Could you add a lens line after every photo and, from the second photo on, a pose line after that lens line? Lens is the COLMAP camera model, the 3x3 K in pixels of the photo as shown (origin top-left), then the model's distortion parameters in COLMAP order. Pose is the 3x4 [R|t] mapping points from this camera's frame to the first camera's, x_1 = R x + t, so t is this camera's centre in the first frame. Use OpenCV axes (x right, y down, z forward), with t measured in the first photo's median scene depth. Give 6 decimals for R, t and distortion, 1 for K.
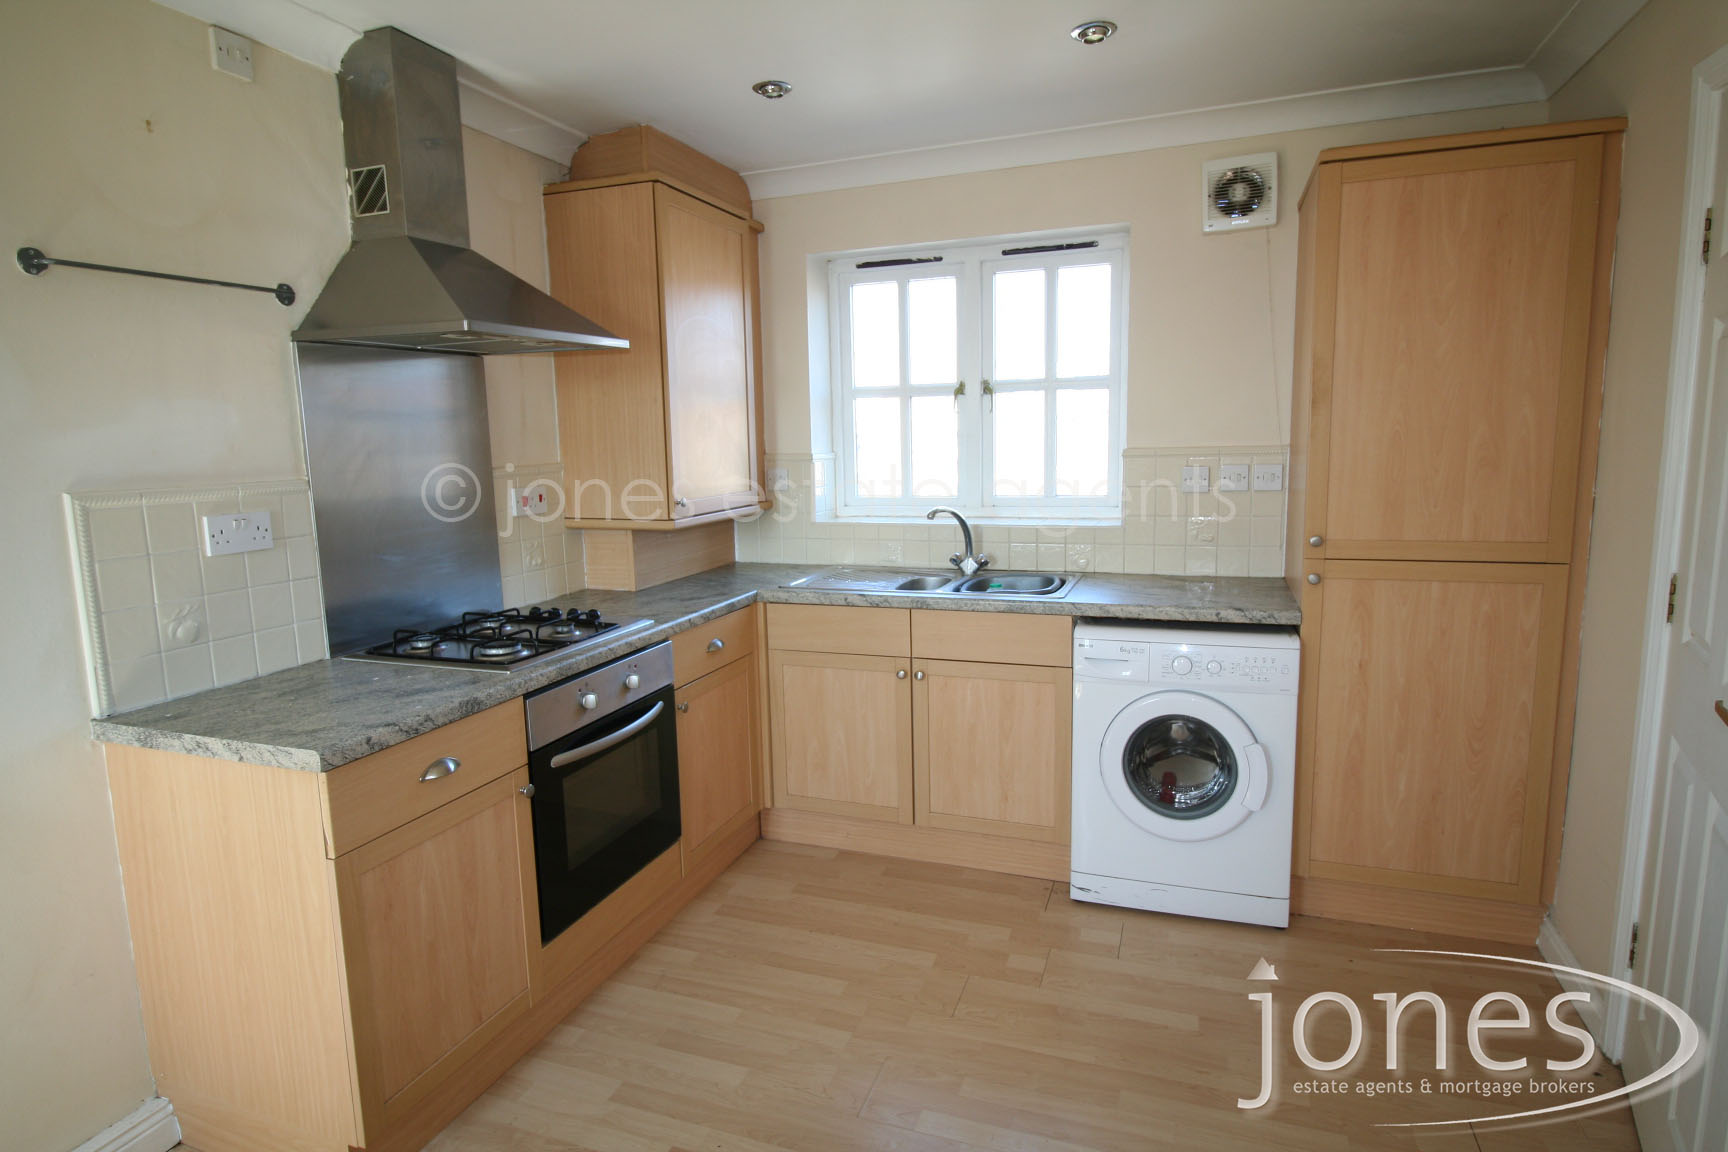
lens RADIAL K [[976.3, 0, 864.0], [0, 976.3, 576.0], [0, 0, 1]] dist [0.000255, -0.000241]
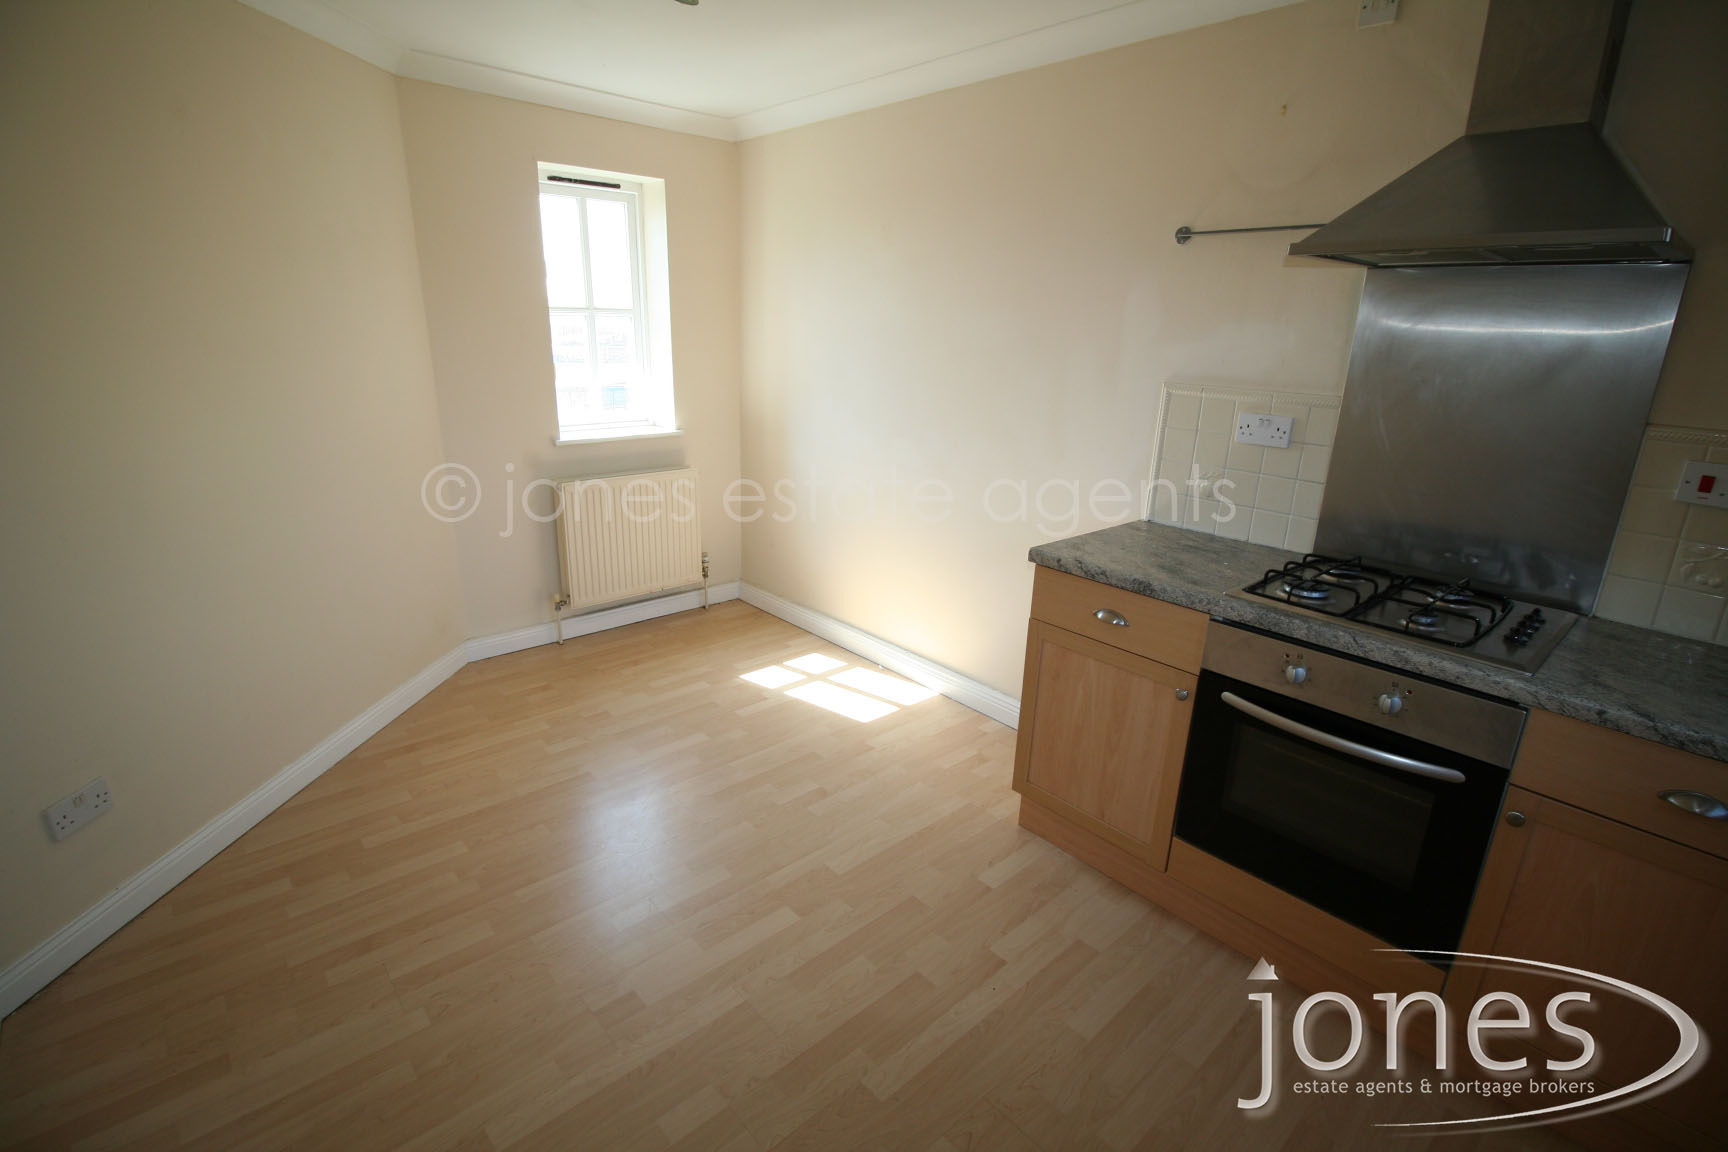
lens RADIAL K [[788.3, 0, 861.0], [0, 788.3, 551.9], [0, 0, 1]] dist [0.079171, 0.000015]
pose [[-0.465663, 0.249839, -0.848963, 0.575566], [-0.157631, 0.920564, 0.357372, -0.200807], [0.870810, 0.300237, -0.389290, 1.043397]]
